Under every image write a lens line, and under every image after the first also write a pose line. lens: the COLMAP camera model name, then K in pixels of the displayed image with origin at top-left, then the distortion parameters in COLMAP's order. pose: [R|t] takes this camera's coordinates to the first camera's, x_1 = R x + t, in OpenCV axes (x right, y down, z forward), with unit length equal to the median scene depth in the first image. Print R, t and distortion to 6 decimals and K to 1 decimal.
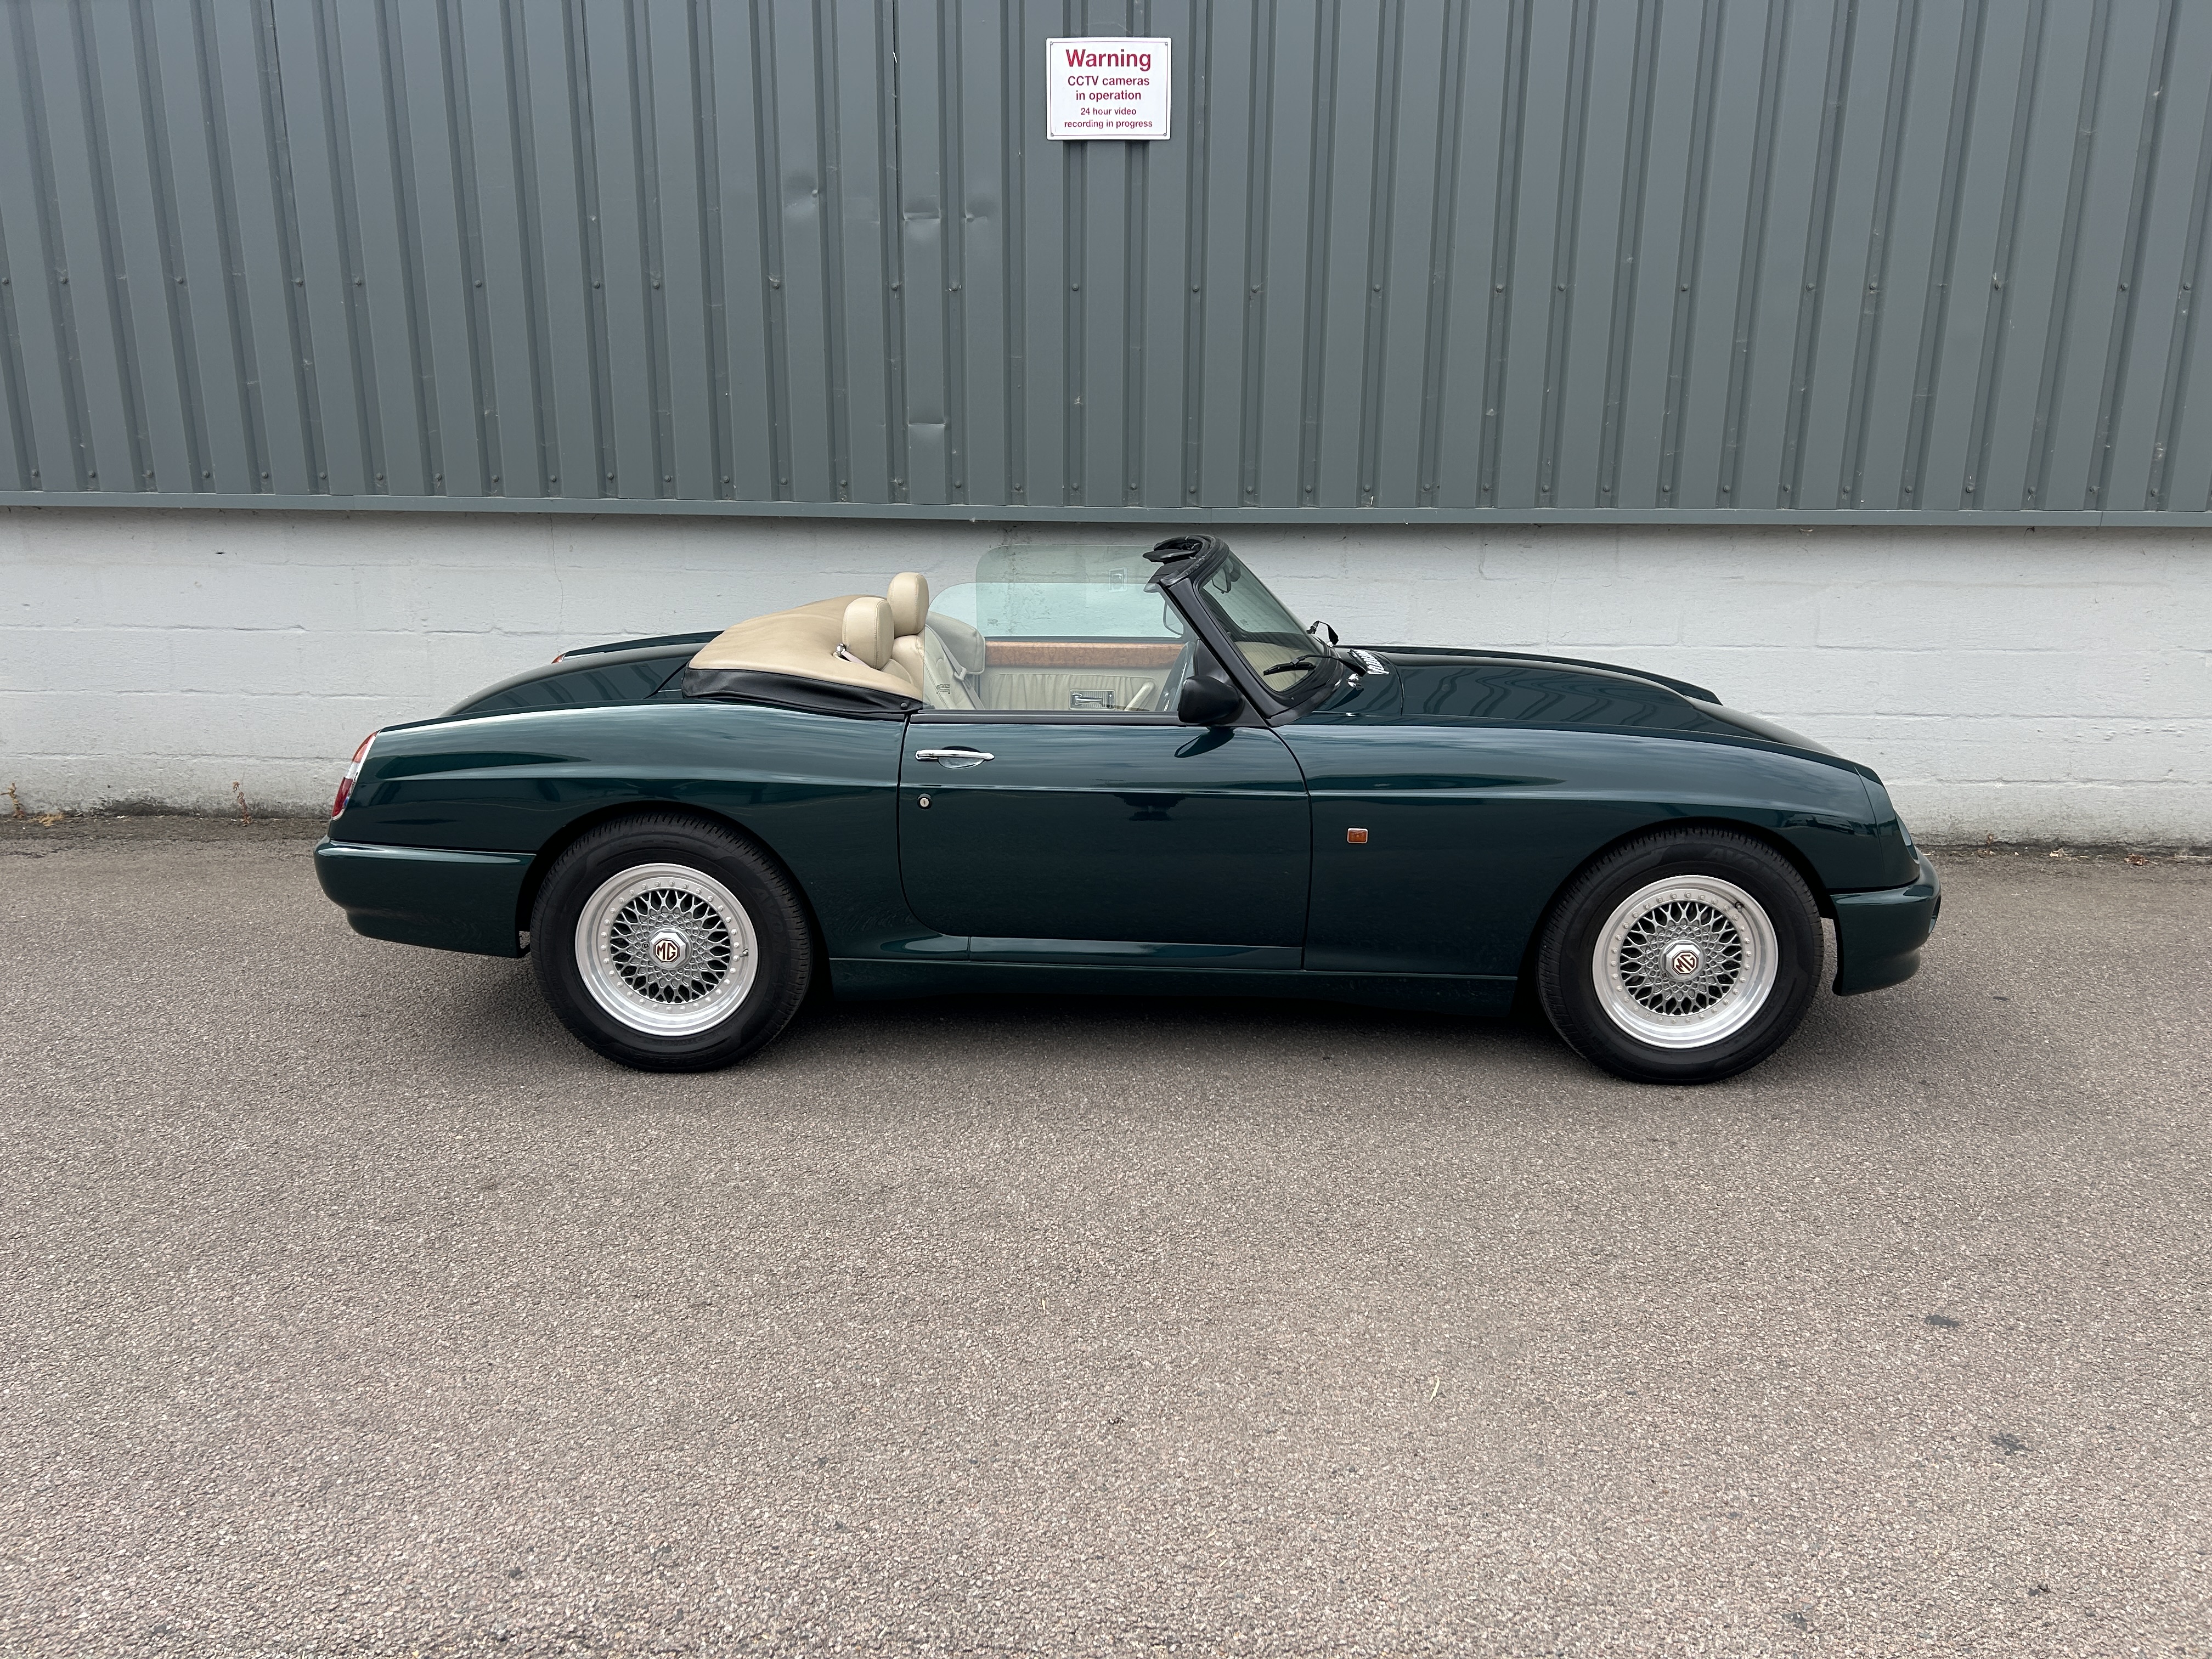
lens RADIAL K [[1661.9, 0, 1112.2], [0, 1661.9, 835.5], [0, 0, 1]] dist [0.059601, -0.065655]
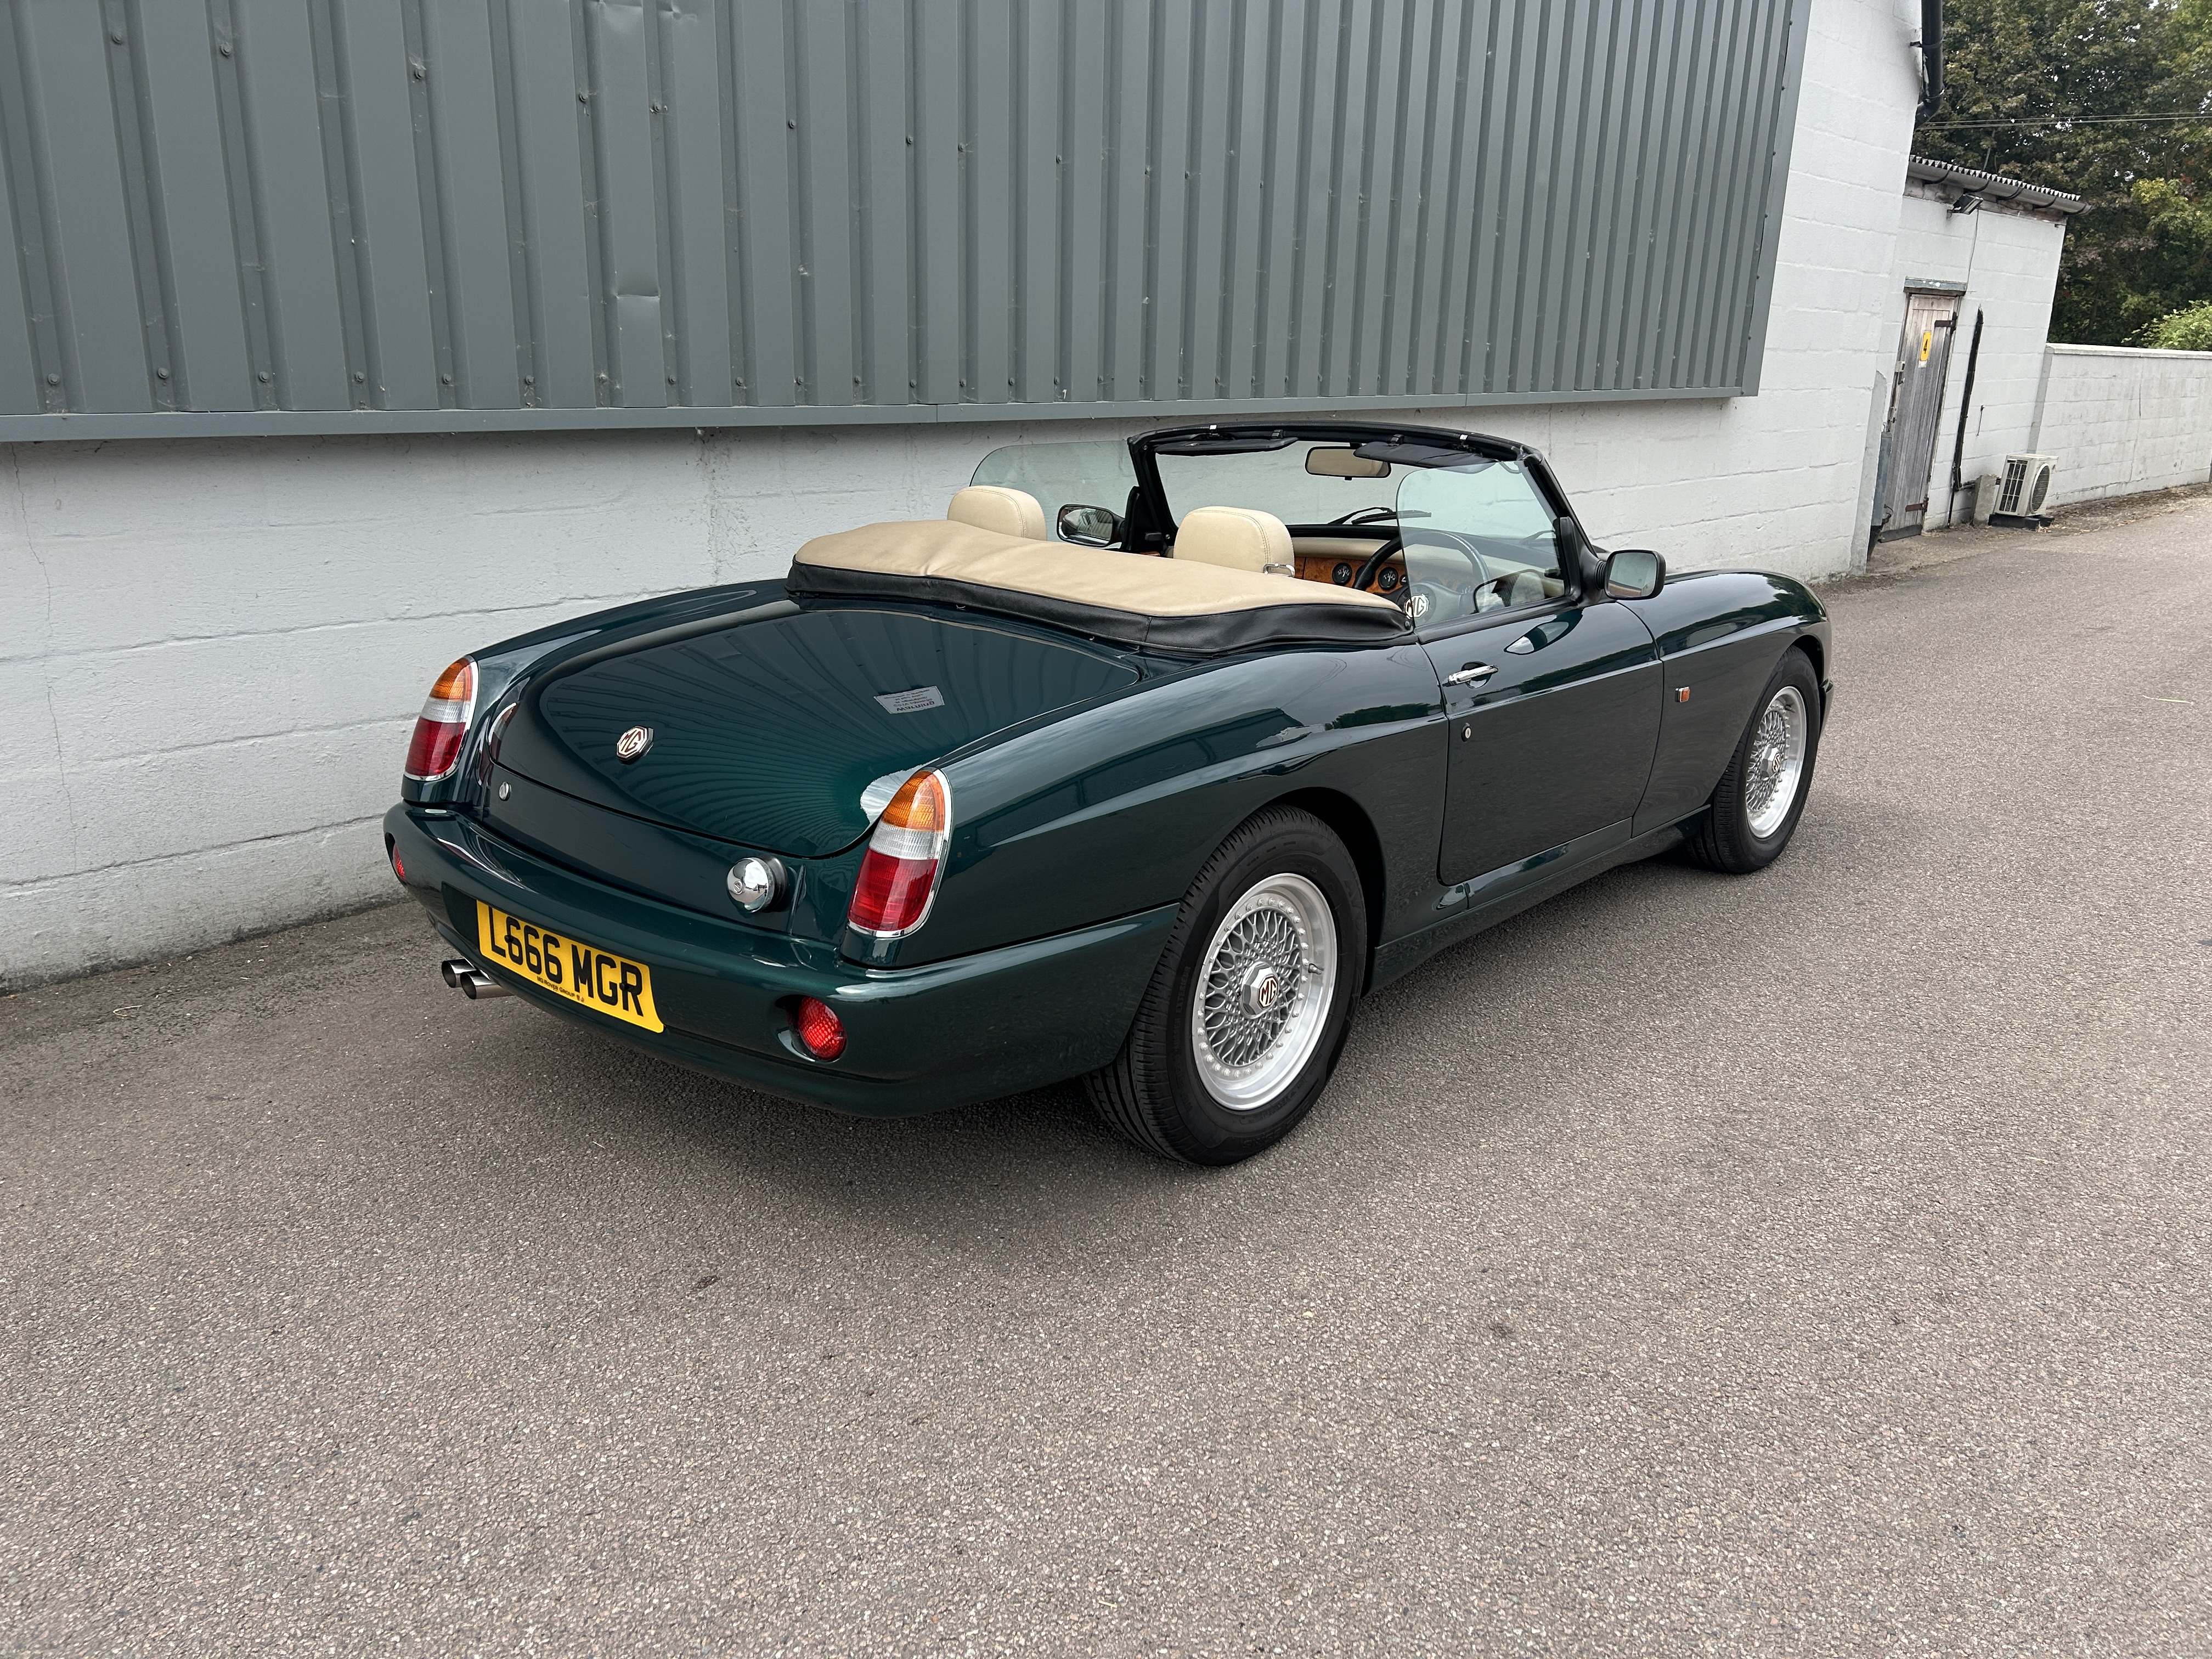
lens RADIAL K [[1661.6, 0, 1110.1], [0, 1661.6, 844.2], [0, 0, 1]] dist [0.060319, -0.066064]
pose [[0.647437, -0.213913, 0.731482, -0.581982], [0.180869, 0.975507, 0.125188, -0.070316], [-0.740346, 0.051251, 0.670270, 0.383038]]
